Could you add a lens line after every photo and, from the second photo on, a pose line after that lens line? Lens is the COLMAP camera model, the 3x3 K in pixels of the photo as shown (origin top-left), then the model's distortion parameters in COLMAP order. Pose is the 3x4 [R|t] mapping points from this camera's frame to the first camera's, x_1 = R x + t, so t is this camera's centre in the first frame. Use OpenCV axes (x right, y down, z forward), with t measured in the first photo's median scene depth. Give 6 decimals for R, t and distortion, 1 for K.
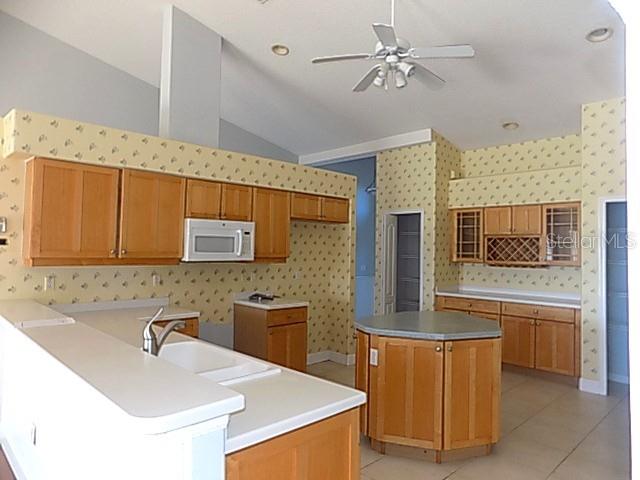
lens RADIAL K [[432.0, 0, 321.4], [0, 432.0, 233.6], [0, 0, 1]] dist [-0.069486, 0.067031]
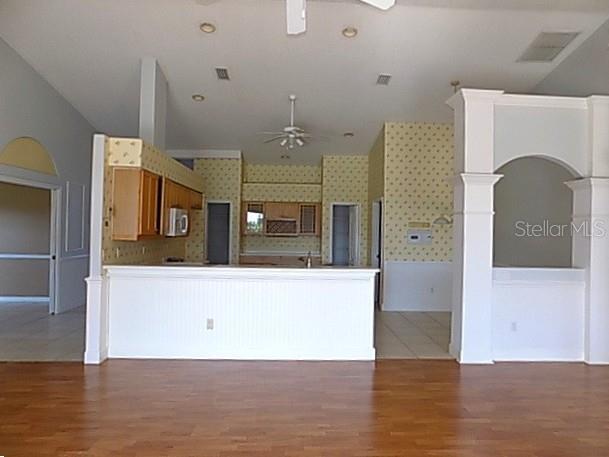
lens RADIAL K [[436.1, 0, 302.4], [0, 436.1, 221.4], [0, 0, 1]] dist [-0.062322, 0.053259]
pose [[0.679662, 0.005913, 0.733501, -0.816567], [-0.031069, 0.999302, 0.020733, -0.025506], [-0.732867, -0.036881, 0.679372, -0.282957]]
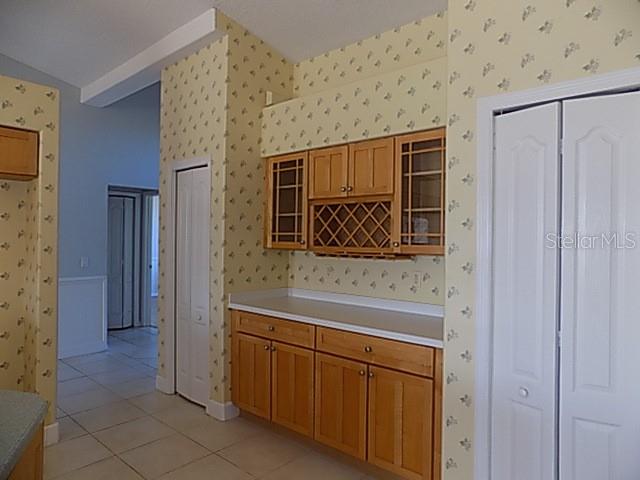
lens RADIAL K [[432.0, 0, 322.7], [0, 432.0, 236.2], [0, 0, 1]] dist [-0.069486, 0.067031]
pose [[0.997396, -0.007718, 0.071706, 0.376634], [0.005269, 0.999398, 0.034290, 0.032467], [-0.071928, -0.033823, 0.996836, 0.464131]]
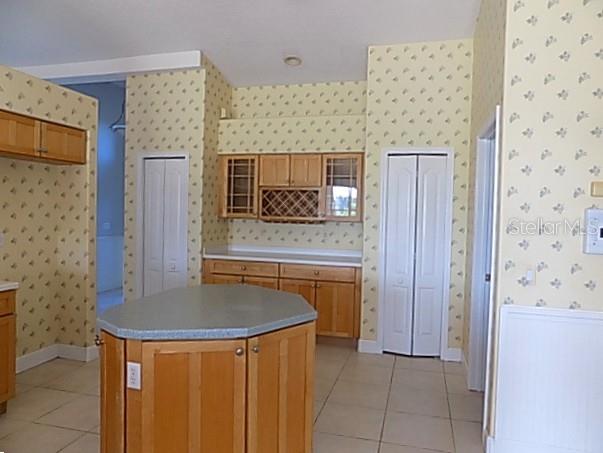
lens RADIAL K [[431.8, 0, 300.4], [0, 431.8, 223.3], [0, 0, 1]] dist [-0.062322, 0.053259]
pose [[0.864806, -0.014220, 0.501905, 0.015411], [-0.024747, 0.997177, 0.070893, 0.014382], [-0.501497, -0.073729, 0.862012, 0.214184]]
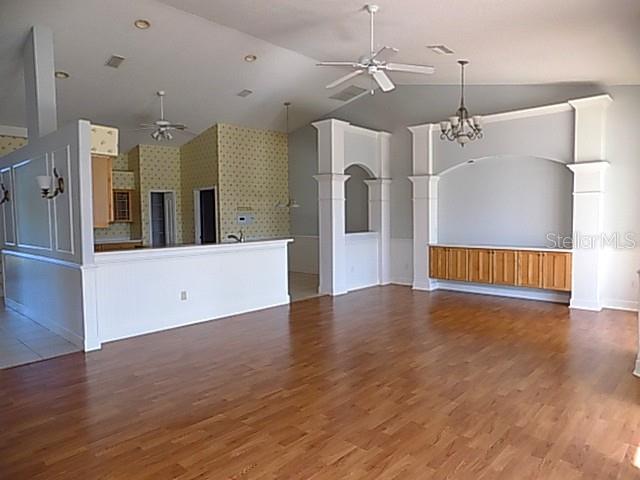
lens RADIAL K [[432.0, 0, 324.8], [0, 432.0, 233.6], [0, 0, 1]] dist [-0.069486, 0.067031]
pose [[-0.037270, -0.060222, 0.997489, -1.304193], [-0.021130, 0.998007, 0.059464, -0.007599], [-0.999082, -0.018861, -0.038468, 0.143372]]
